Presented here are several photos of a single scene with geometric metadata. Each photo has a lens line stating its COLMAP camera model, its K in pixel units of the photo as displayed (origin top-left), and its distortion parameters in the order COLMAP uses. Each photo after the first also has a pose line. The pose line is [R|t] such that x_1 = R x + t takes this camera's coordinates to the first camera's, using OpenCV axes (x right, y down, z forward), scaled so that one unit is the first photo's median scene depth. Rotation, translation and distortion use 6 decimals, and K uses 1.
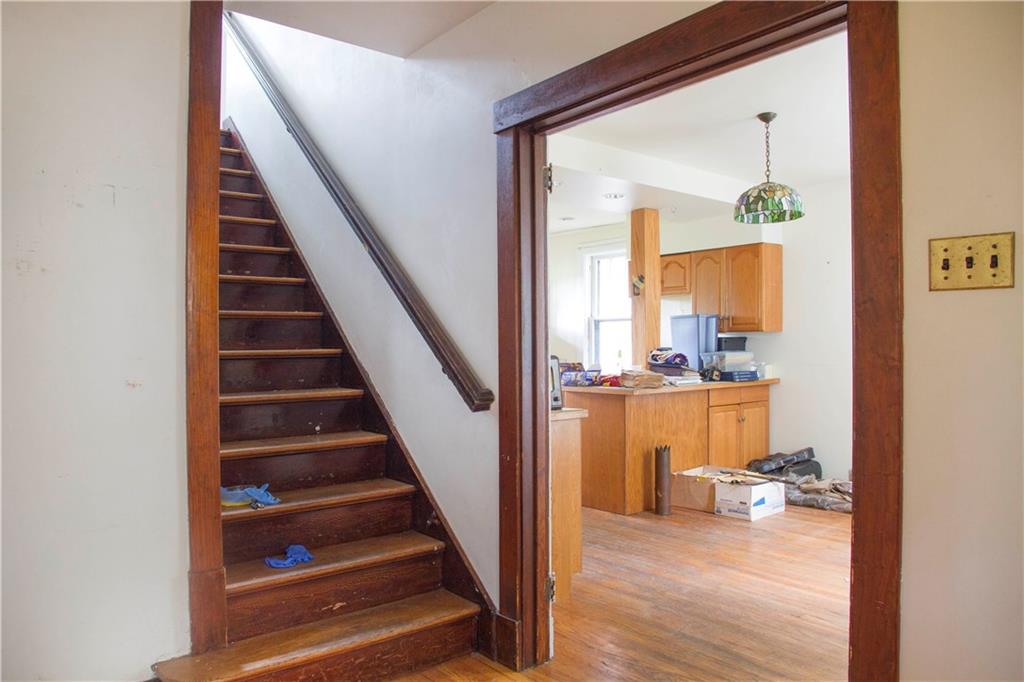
lens RADIAL K [[710.2, 0, 511.1], [0, 710.2, 351.7], [0, 0, 1]] dist [-0.103880, 0.083785]
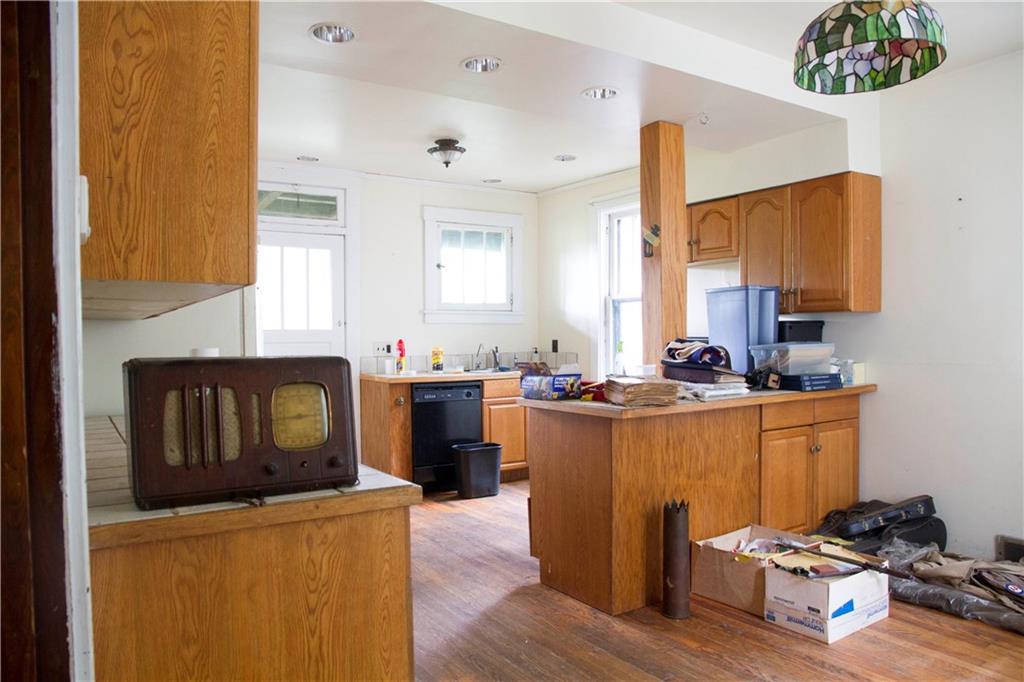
lens RADIAL K [[710.2, 0, 511.1], [0, 710.2, 351.7], [0, 0, 1]] dist [-0.103880, 0.083785]
pose [[0.994672, -0.001050, -0.103087, 0.126274], [0.002518, 0.999897, 0.014105, -0.002164], [0.103062, -0.014289, 0.994572, 0.363994]]
